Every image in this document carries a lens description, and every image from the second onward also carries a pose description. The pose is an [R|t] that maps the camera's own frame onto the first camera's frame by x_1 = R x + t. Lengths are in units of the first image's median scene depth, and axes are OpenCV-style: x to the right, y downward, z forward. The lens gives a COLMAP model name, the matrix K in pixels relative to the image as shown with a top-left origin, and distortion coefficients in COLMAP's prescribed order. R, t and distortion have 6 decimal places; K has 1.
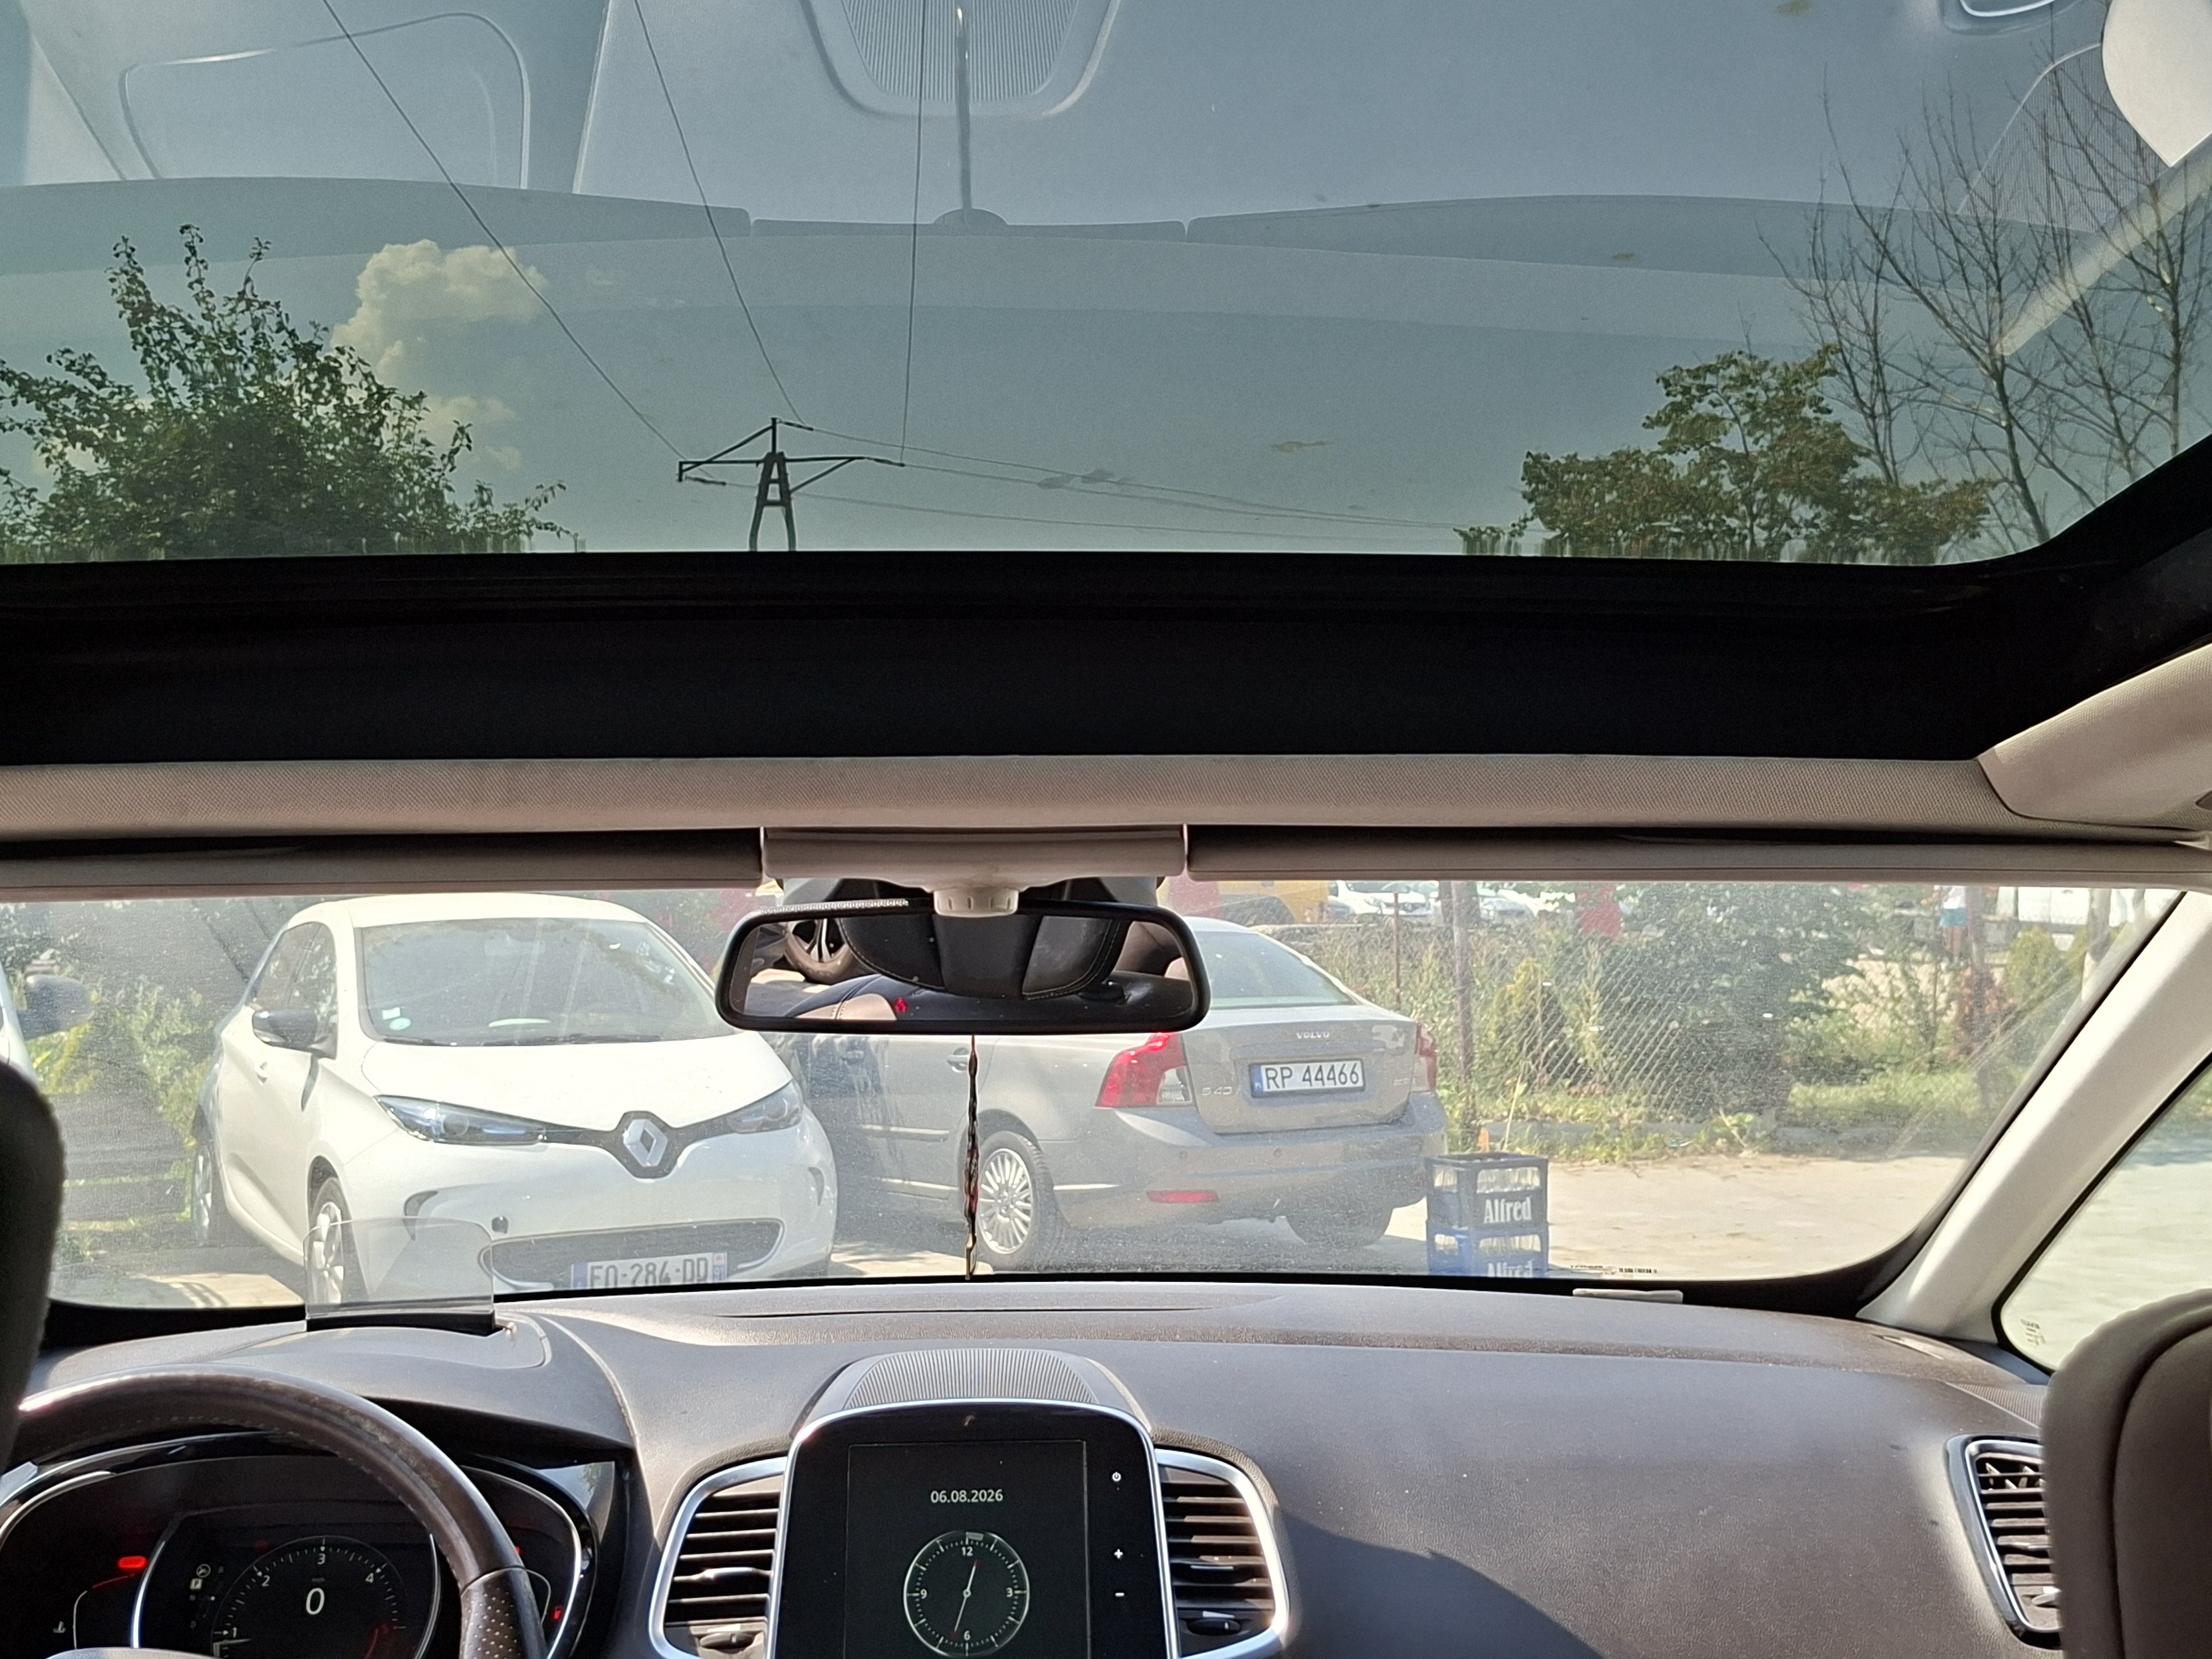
lens RADIAL K [[2572.0, 0, 1127.3], [0, 2572.0, 817.9], [0, 0, 1]] dist [0.077321, 0.000000]
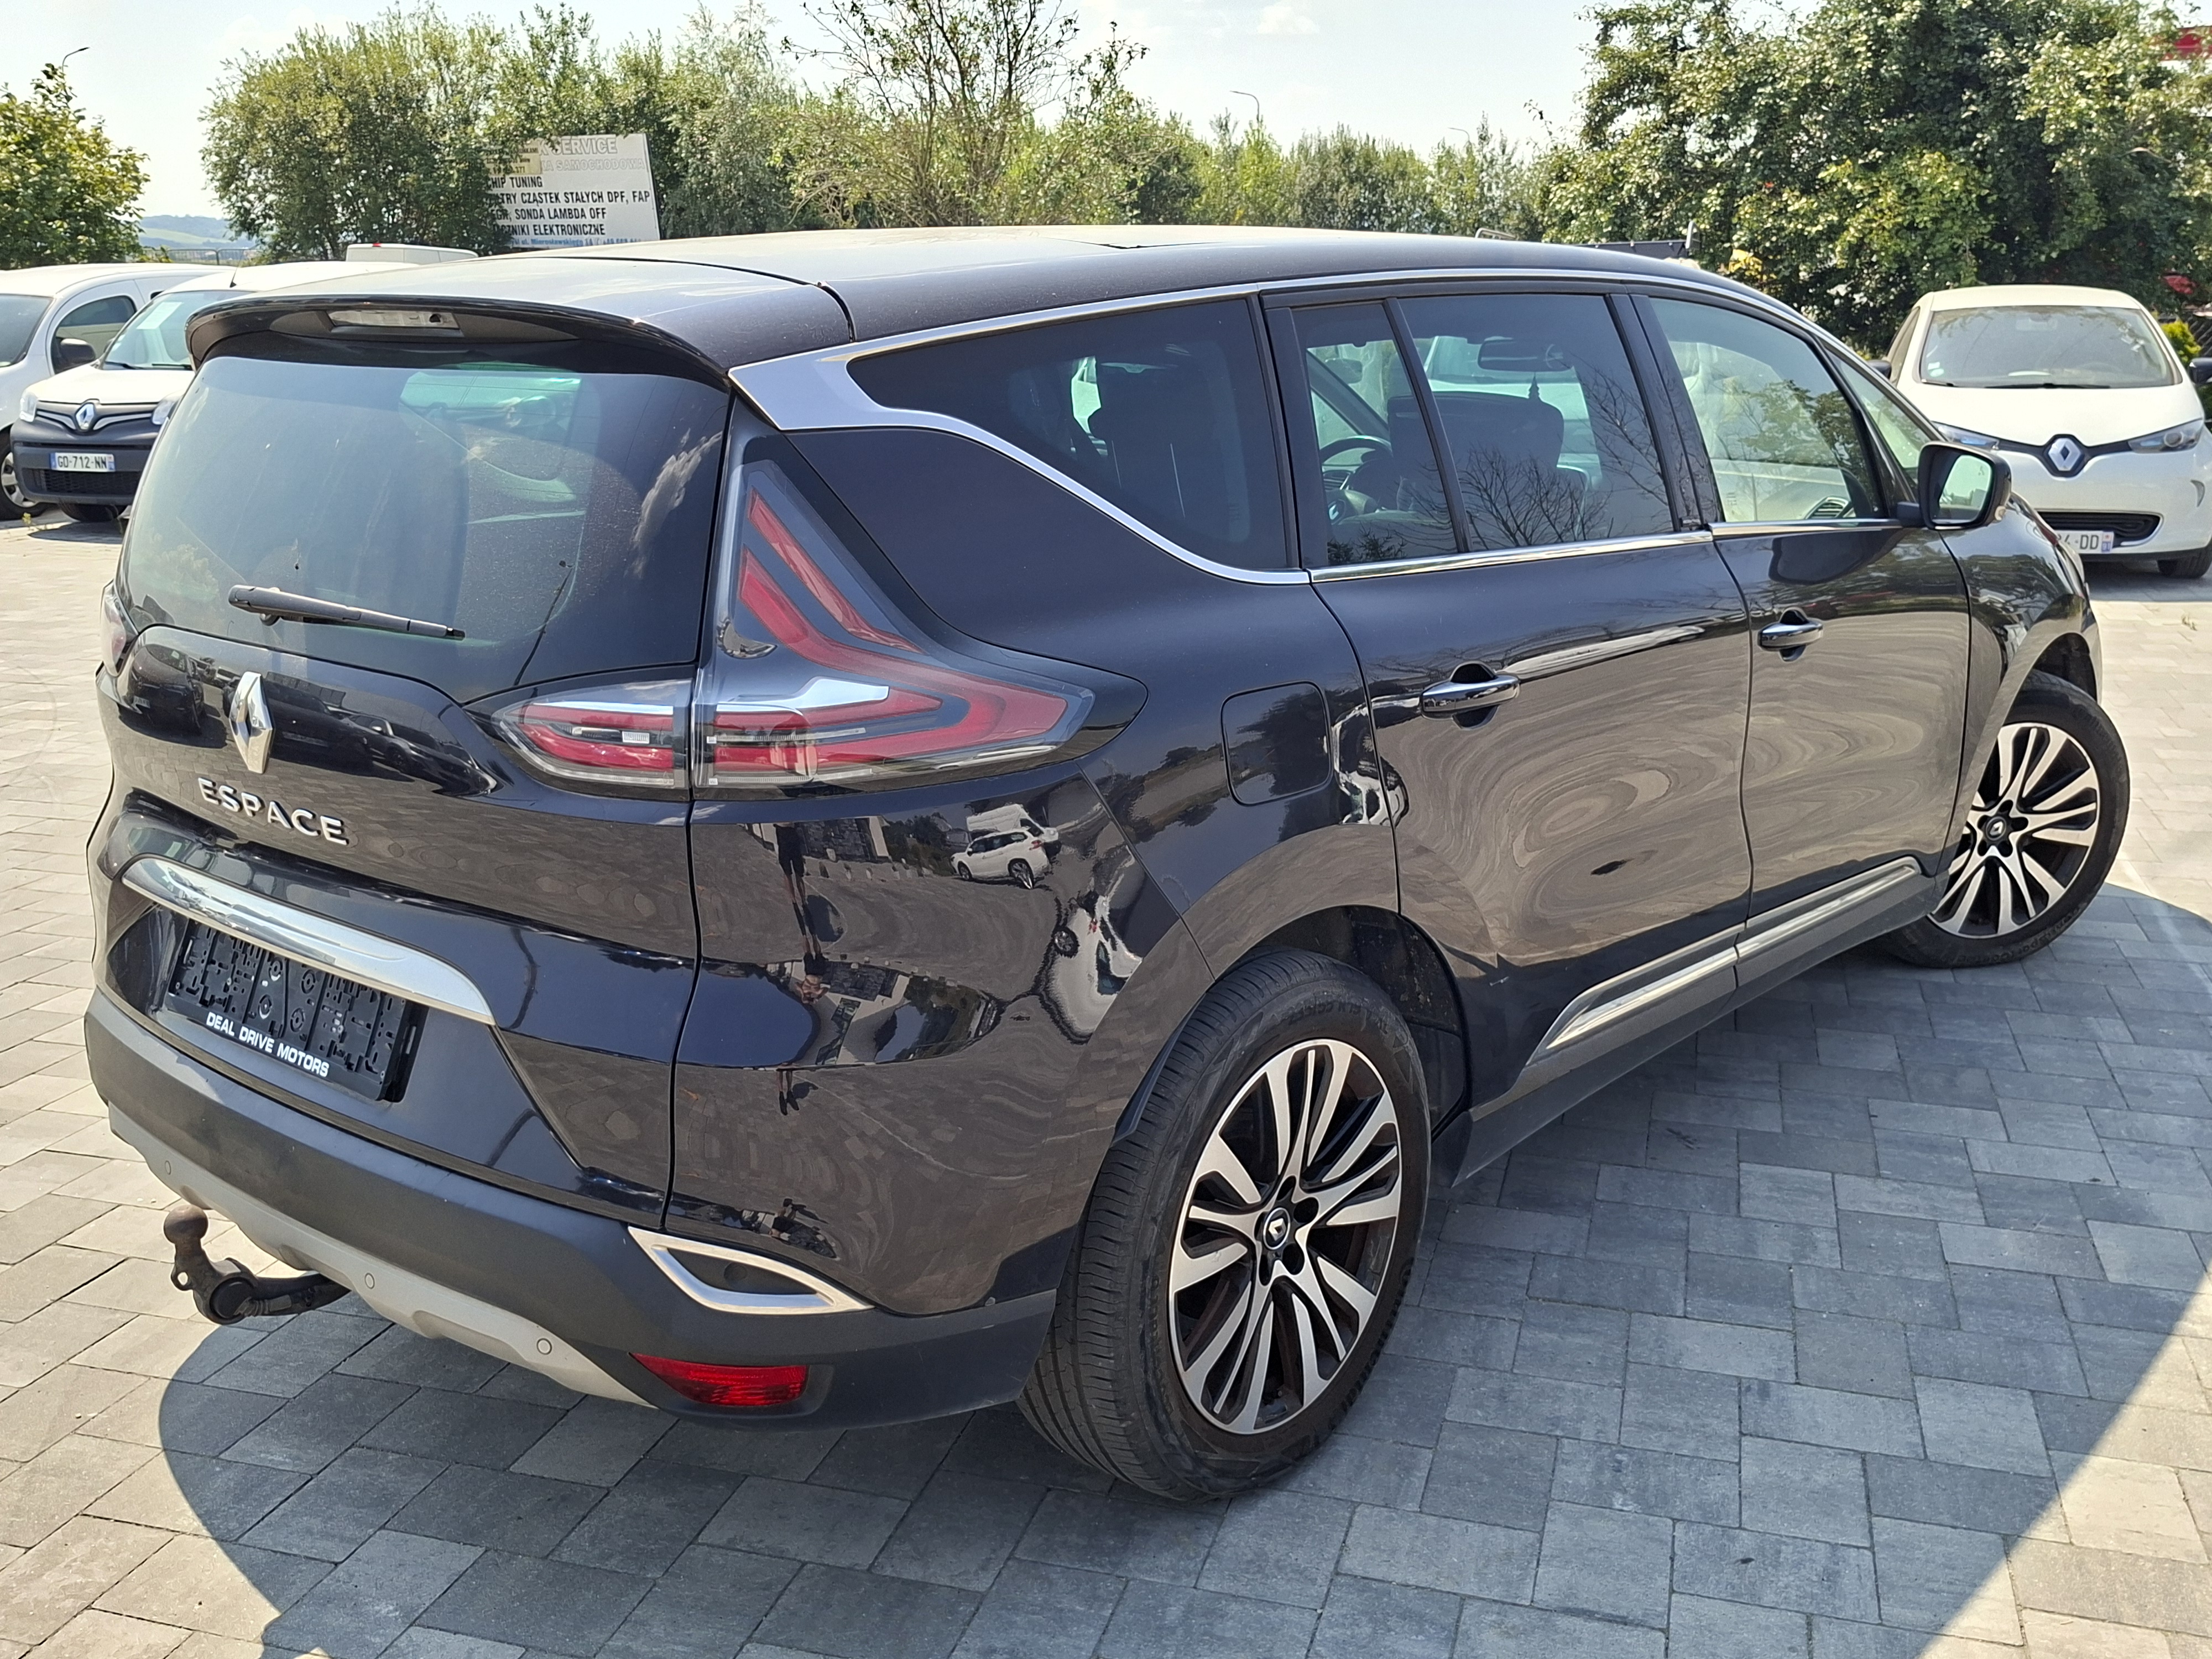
lens RADIAL K [[2070.5, 0, 1123.0], [0, 2070.5, 806.4], [0, 0, 1]] dist [0.051952, 0.000000]
pose [[0.715207, 0.168438, -0.678312, 1.438301], [0.027276, 0.963059, 0.267906, -0.121537], [0.698380, -0.210110, 0.684193, -1.460936]]
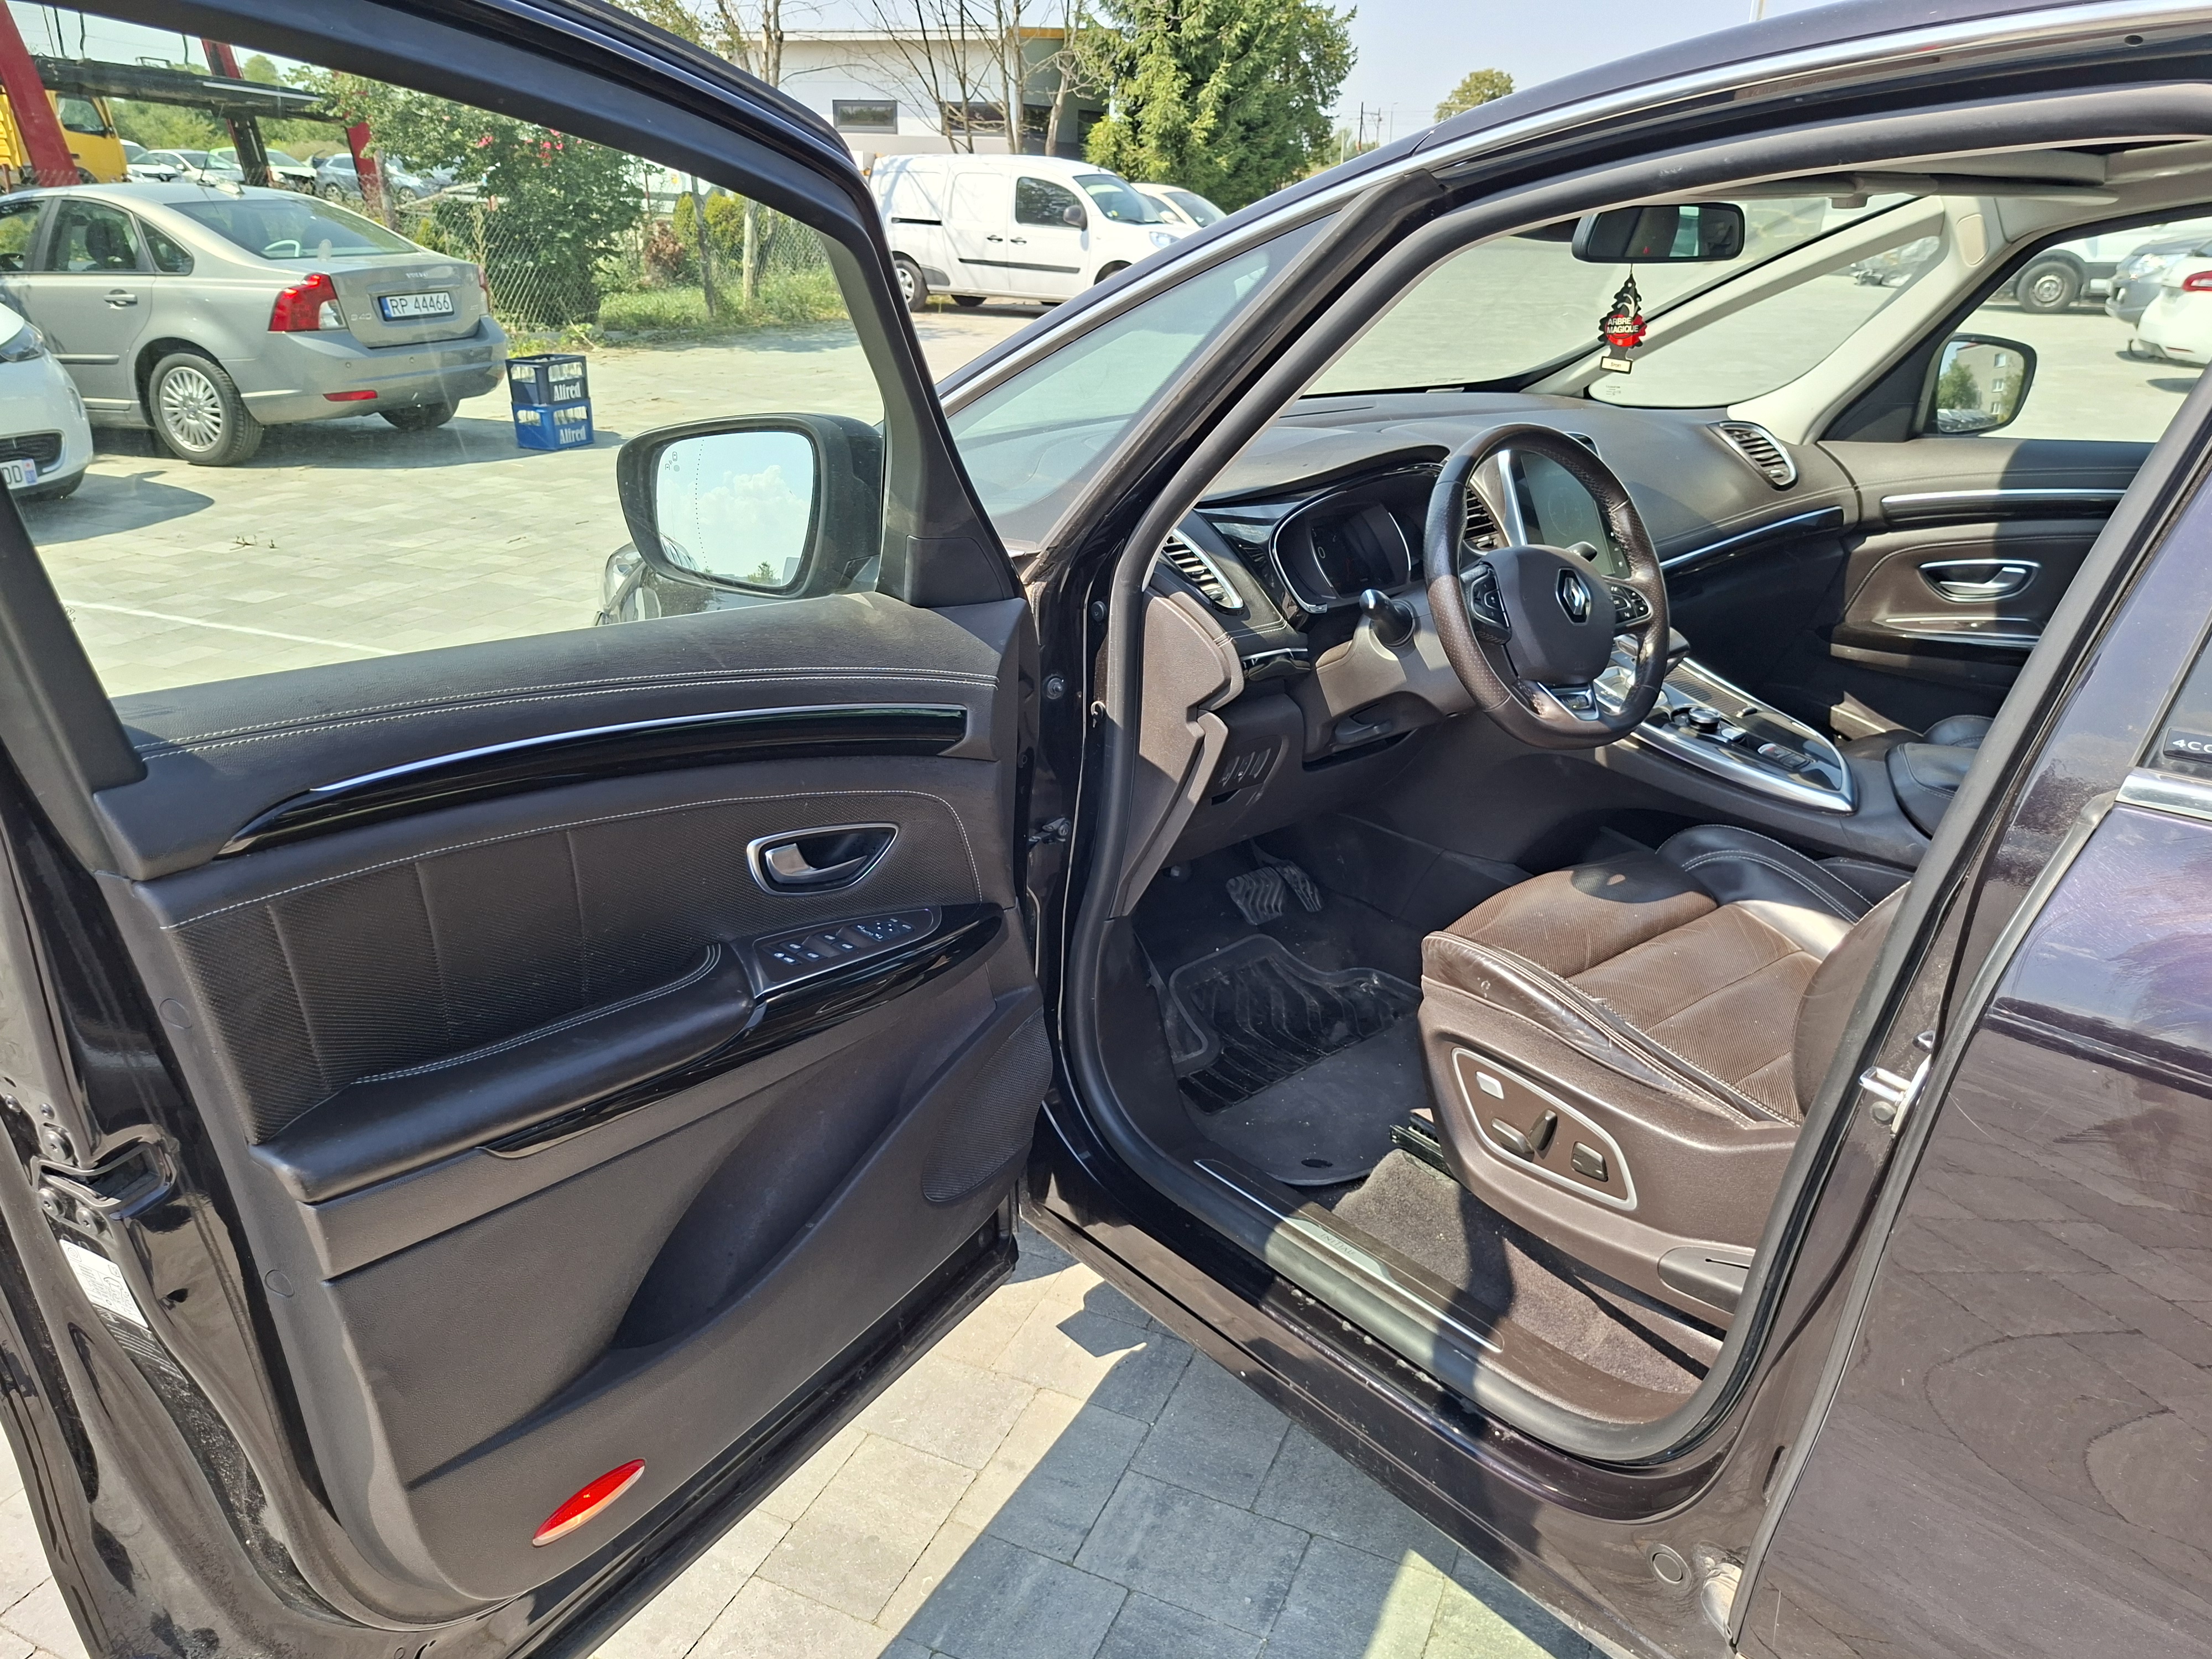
lens RADIAL K [[1552.6, 0, 1107.2], [0, 1552.6, 826.5], [0, 0, 1]] dist [0.066376, -0.070433]
pose [[0.789067, -0.221460, 0.573000, -1.082844], [-0.034159, 0.915497, 0.400872, -0.003145], [-0.613357, -0.335888, 0.714824, 0.101288]]
